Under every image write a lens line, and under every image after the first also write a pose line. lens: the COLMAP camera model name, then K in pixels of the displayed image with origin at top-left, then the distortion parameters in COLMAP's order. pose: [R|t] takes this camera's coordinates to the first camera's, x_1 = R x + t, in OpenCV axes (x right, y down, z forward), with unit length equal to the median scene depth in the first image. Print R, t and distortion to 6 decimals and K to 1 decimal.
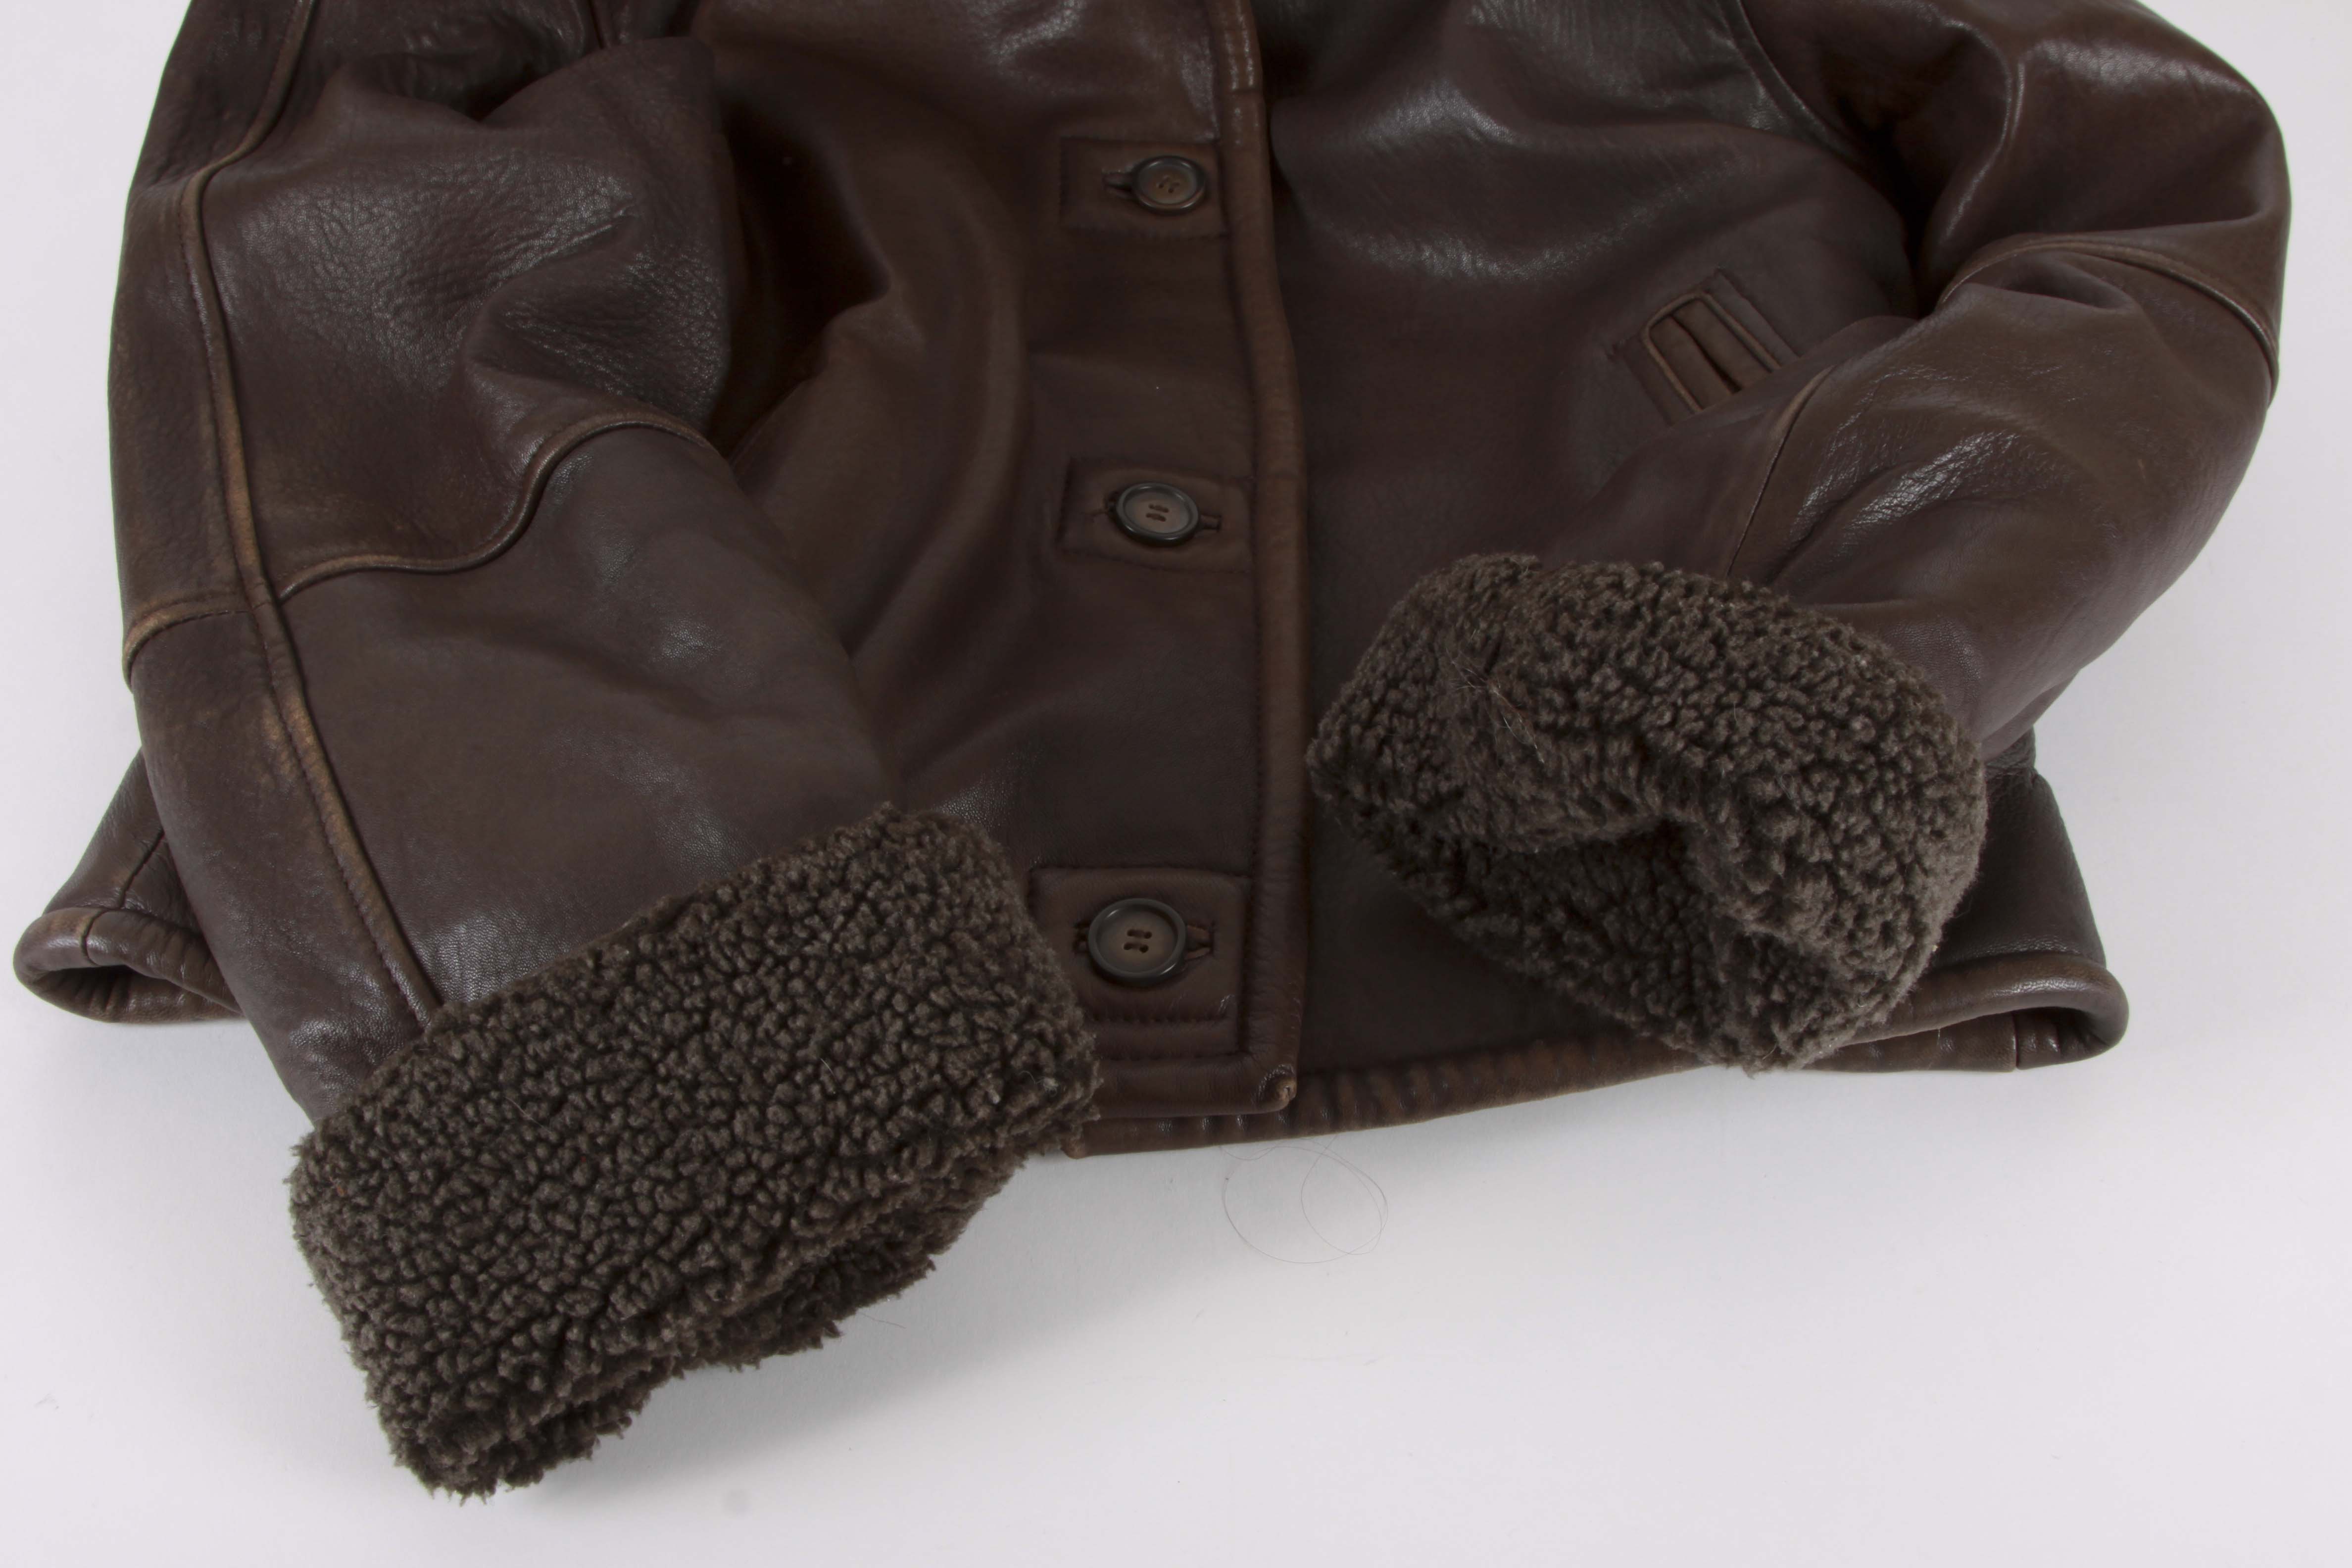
lens RADIAL K [[2467.2, 0, 1176.0], [0, 2467.2, 784.0], [0, 0, 1]] dist [-0.159144, 0.108723]
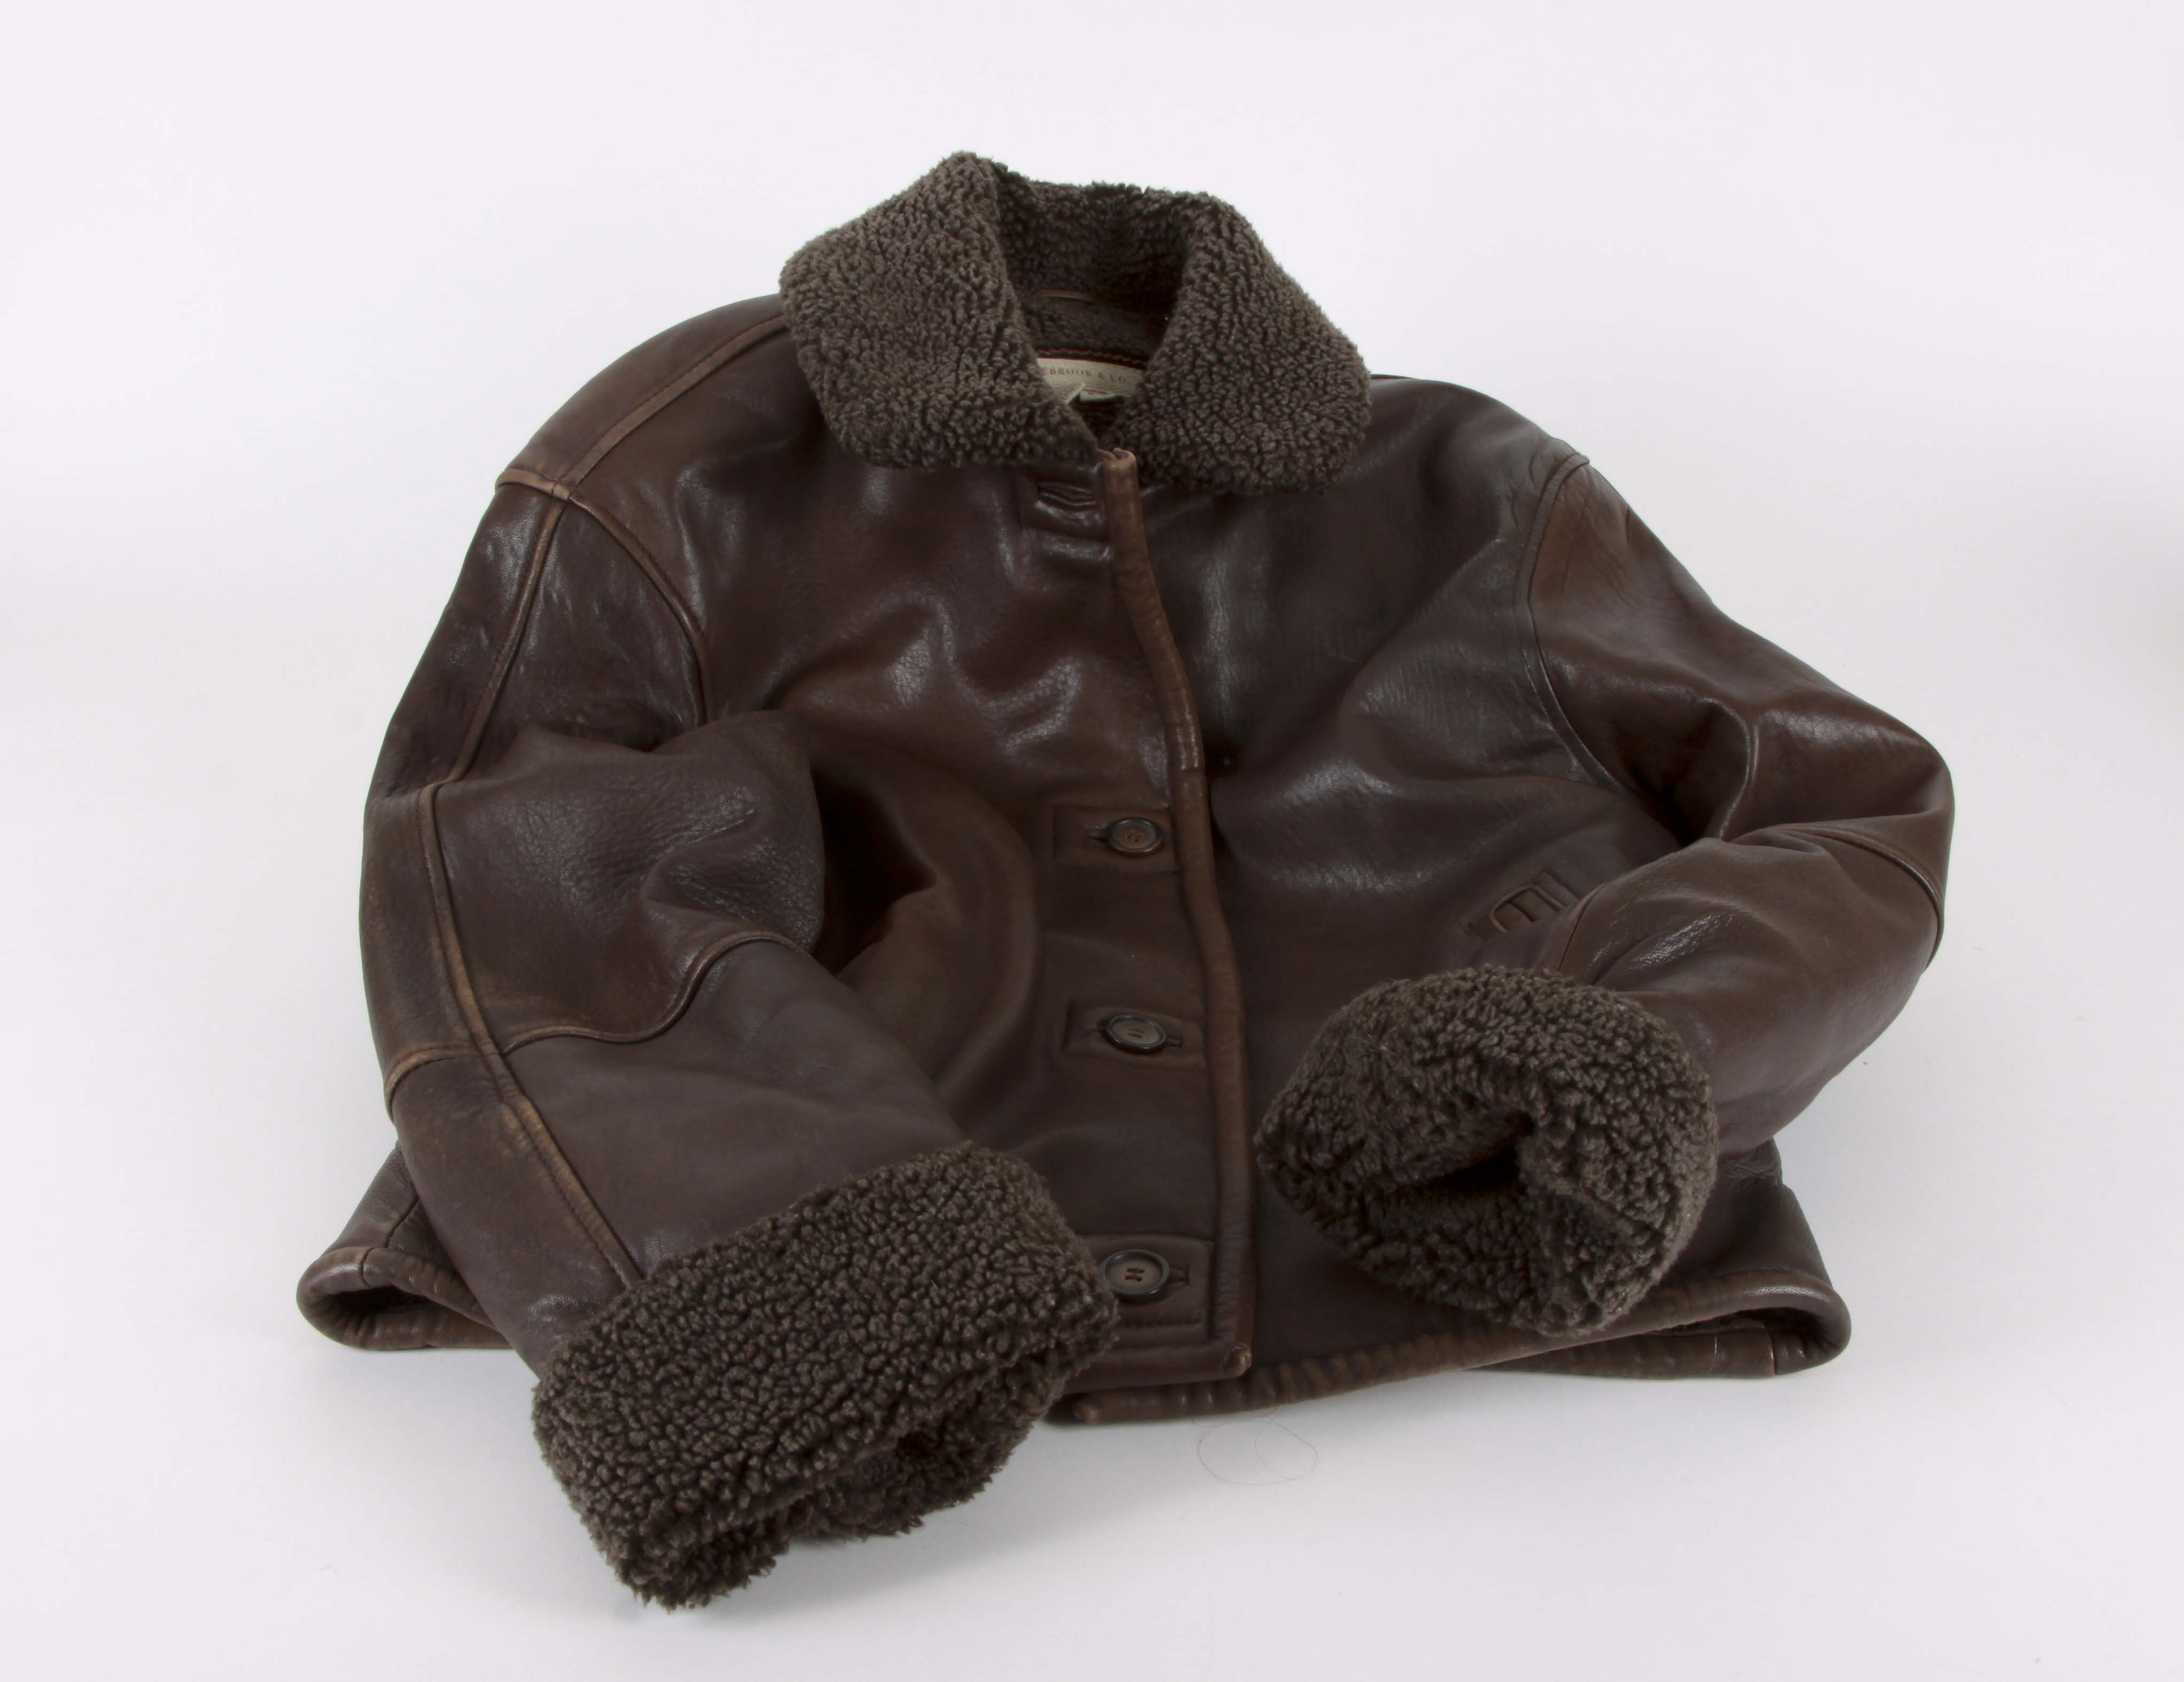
lens RADIAL K [[2606.2, 0, 1092.0], [0, 2606.2, 841.0], [0, 0, 1]] dist [-0.150342, -0.001728]
pose [[0.999881, 0.010660, 0.011121, -0.068044], [-0.006268, 0.940973, -0.338425, 0.383773], [-0.014073, 0.338315, 0.940928, -0.537437]]
